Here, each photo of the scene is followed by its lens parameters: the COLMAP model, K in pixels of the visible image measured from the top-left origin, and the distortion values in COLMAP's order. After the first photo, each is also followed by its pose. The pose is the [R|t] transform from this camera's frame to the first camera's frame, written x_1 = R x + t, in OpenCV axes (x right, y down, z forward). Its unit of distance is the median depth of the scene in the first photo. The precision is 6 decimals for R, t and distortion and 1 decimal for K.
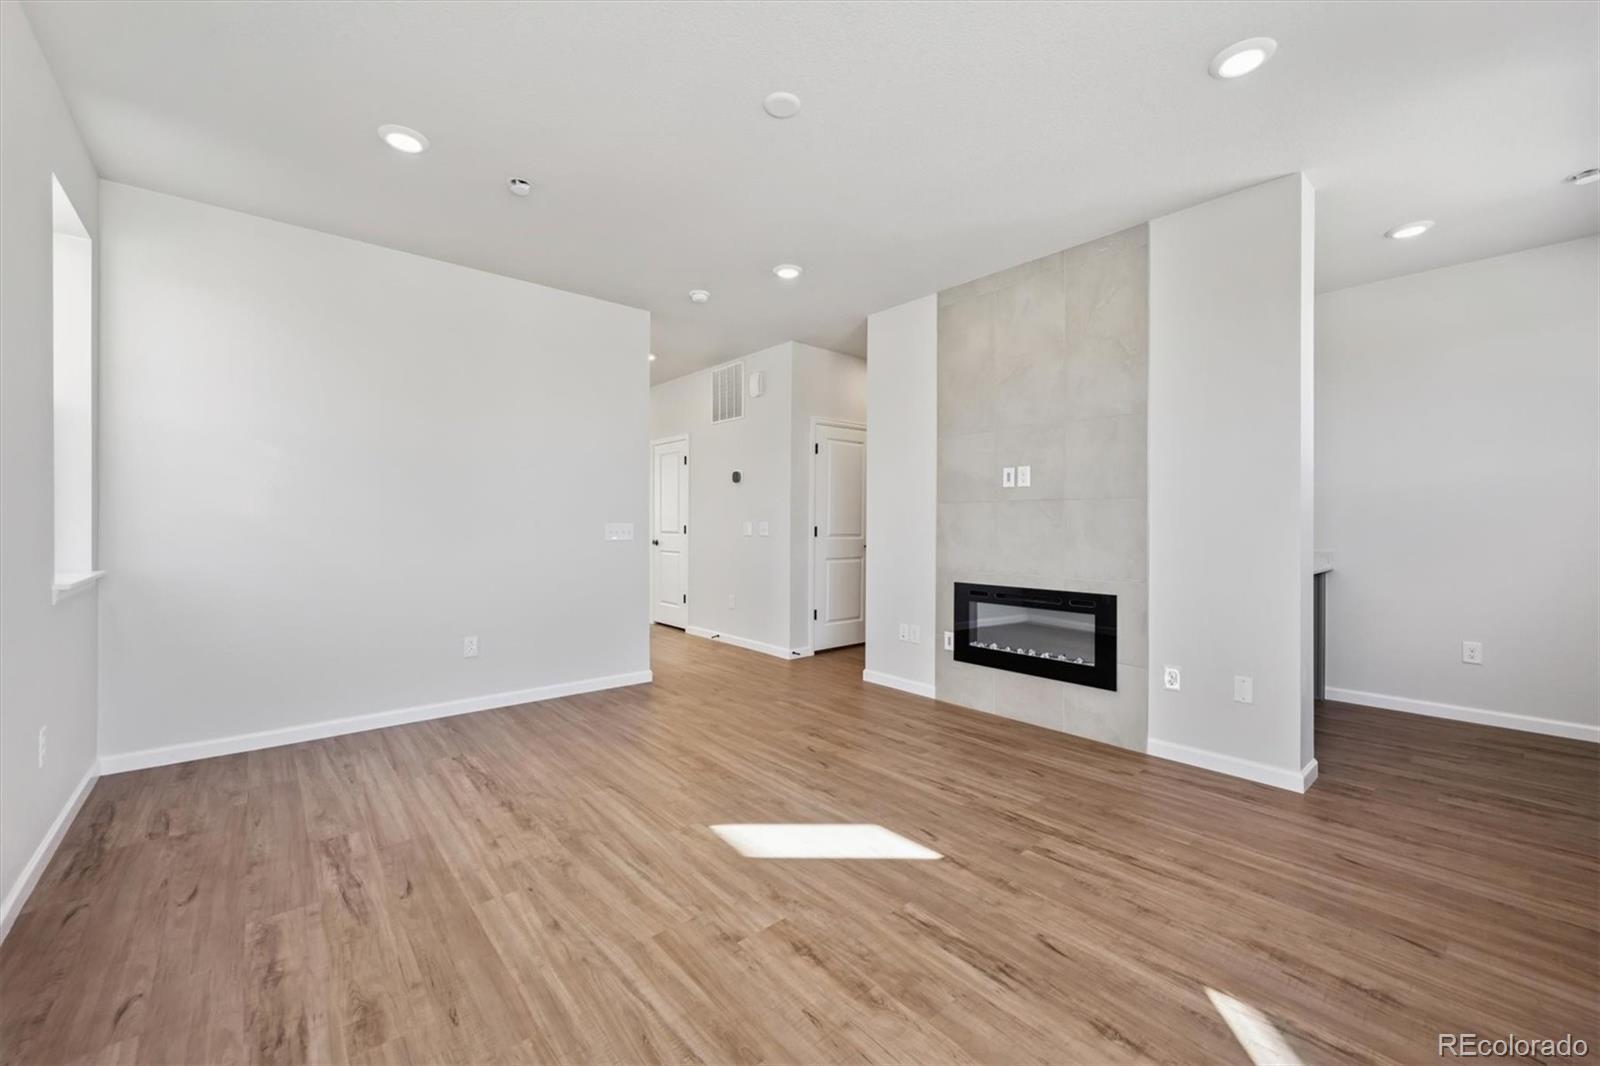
lens RADIAL K [[638.4, 0, 785.9], [0, 638.4, 532.0], [0, 0, 1]] dist [-0.001626, 0.000225]
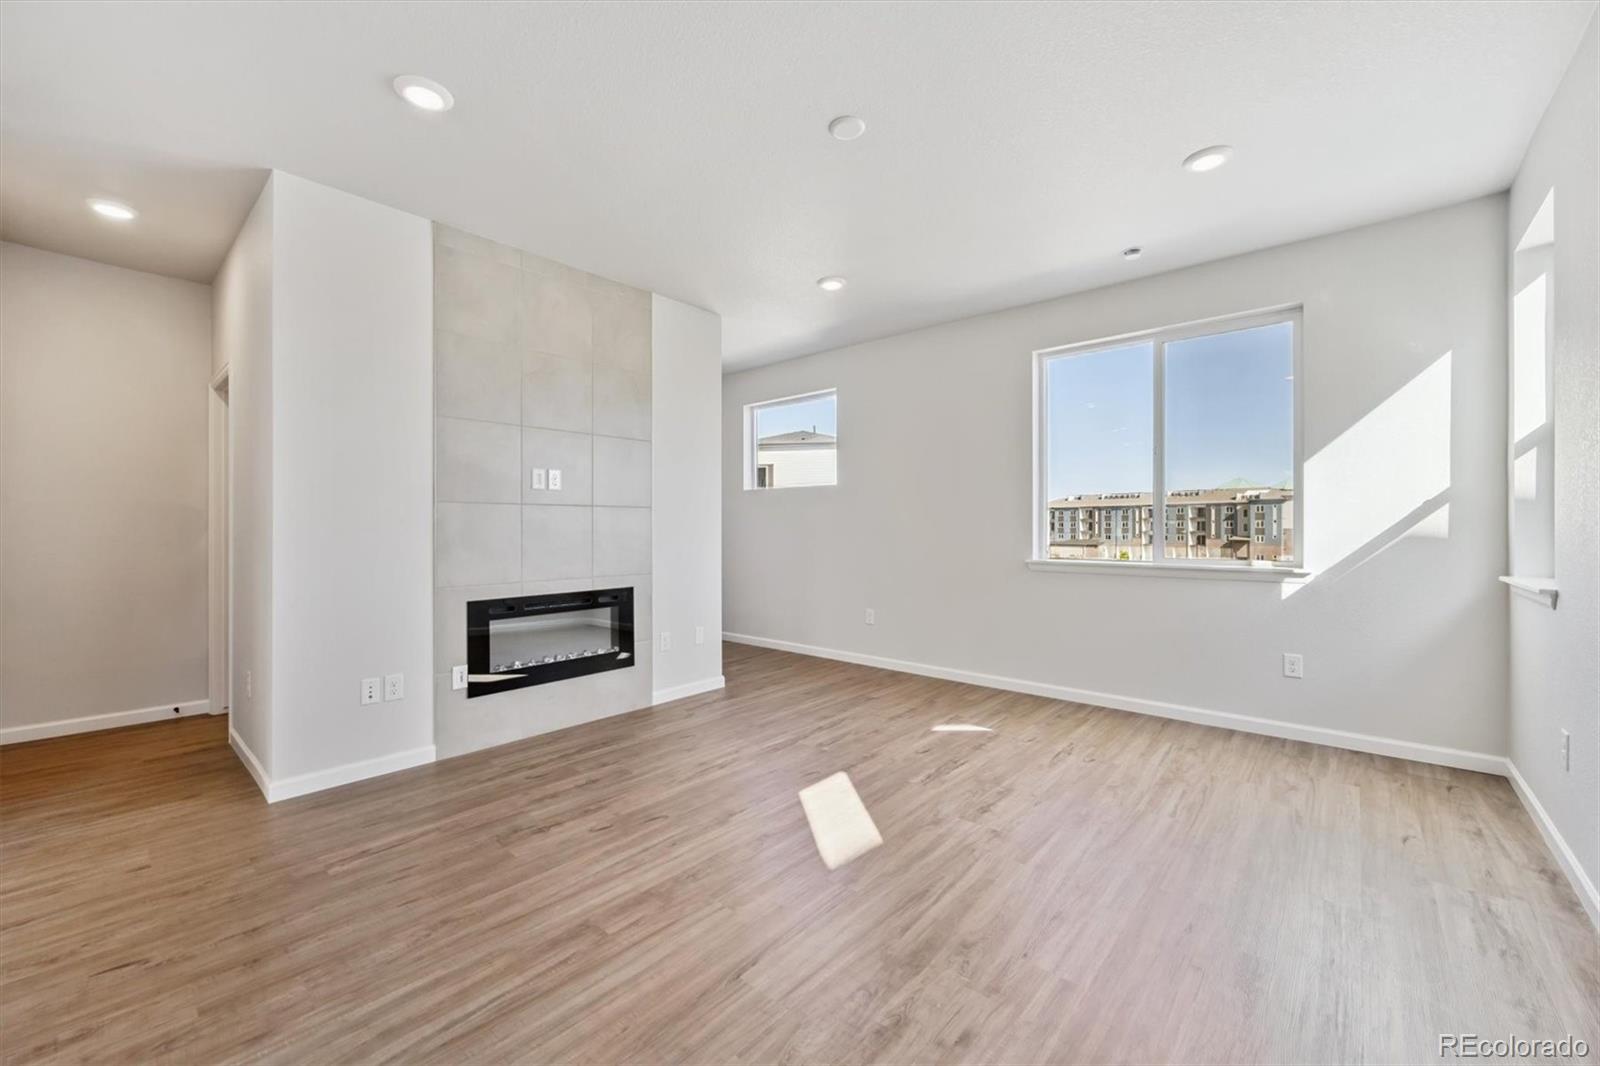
lens RADIAL K [[638.4, 0, 802.0], [0, 638.4, 540.8], [0, 0, 1]] dist [-0.001626, 0.000225]
pose [[-0.157843, -0.023713, 0.987179, -0.814219], [0.017191, 0.999494, 0.026758, -0.016612], [-0.987314, 0.021194, -0.157356, 0.974754]]
